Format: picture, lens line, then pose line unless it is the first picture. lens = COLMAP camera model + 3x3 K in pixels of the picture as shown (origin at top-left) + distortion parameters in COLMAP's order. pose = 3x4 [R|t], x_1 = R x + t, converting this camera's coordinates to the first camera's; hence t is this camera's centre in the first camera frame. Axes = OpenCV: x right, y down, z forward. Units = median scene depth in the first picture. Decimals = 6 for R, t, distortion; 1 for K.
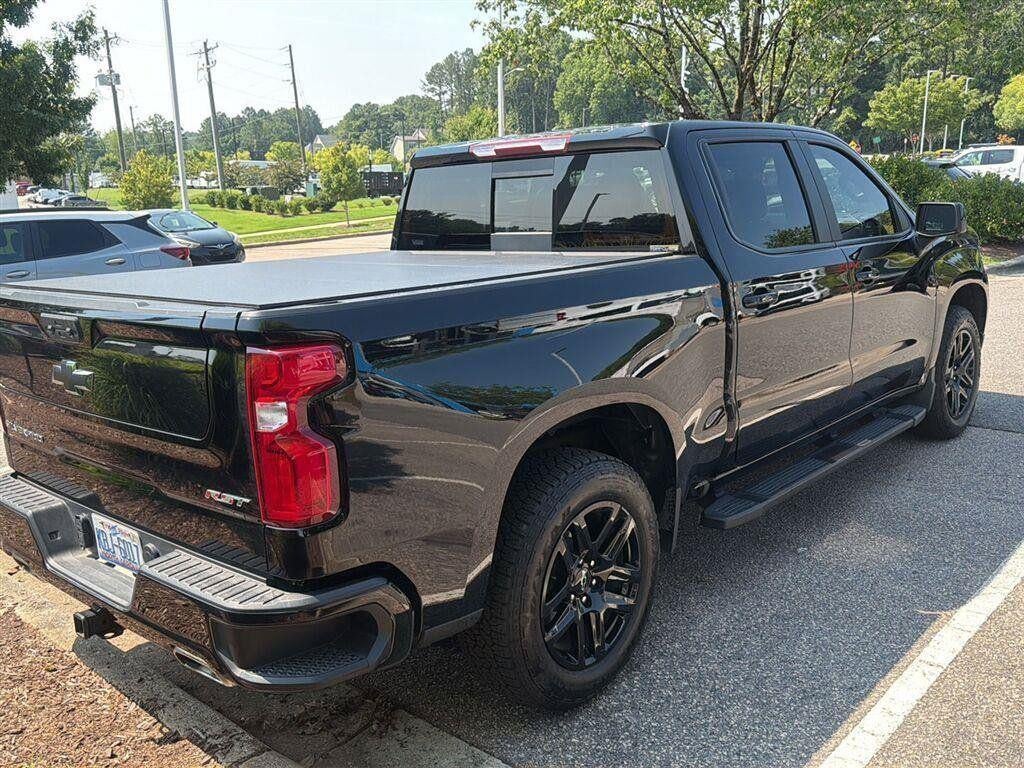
lens RADIAL K [[917.7, 0, 516.6], [0, 917.7, 386.8], [0, 0, 1]] dist [0.083333, -0.145197]
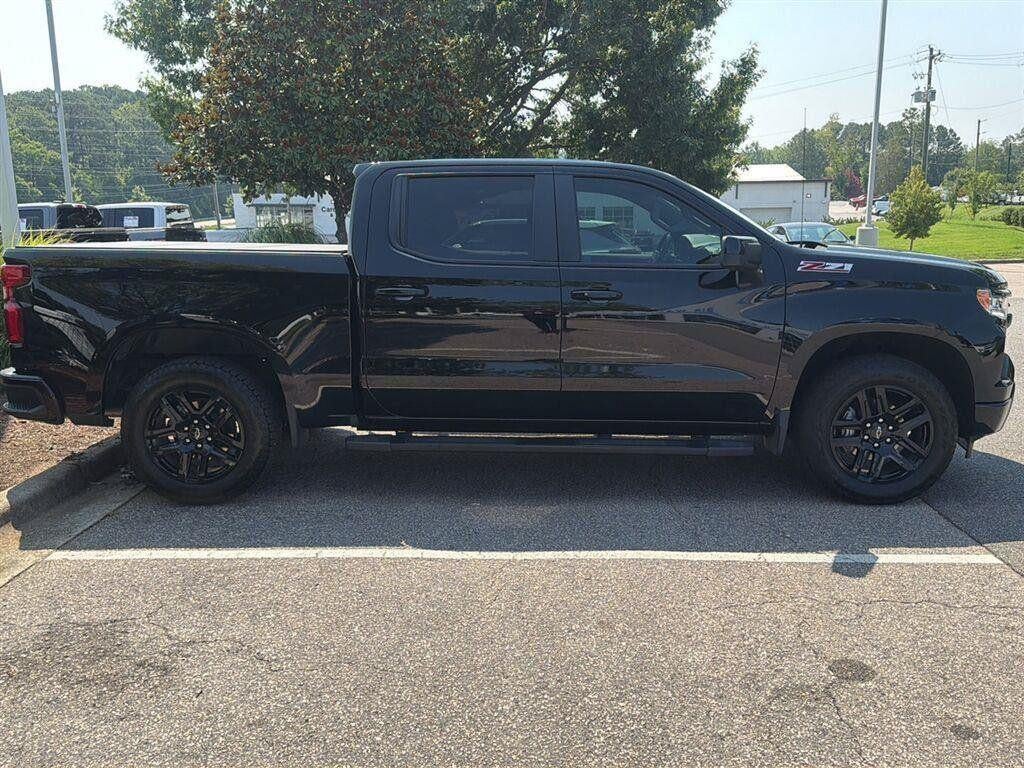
lens RADIAL K [[917.7, 0, 516.6], [0, 917.7, 386.8], [0, 0, 1]] dist [0.083333, -0.145197]
pose [[0.652552, 0.178702, -0.736370, 1.652196], [-0.188813, 0.979488, 0.070380, -0.103160], [0.733842, 0.093110, 0.672908, 0.264389]]
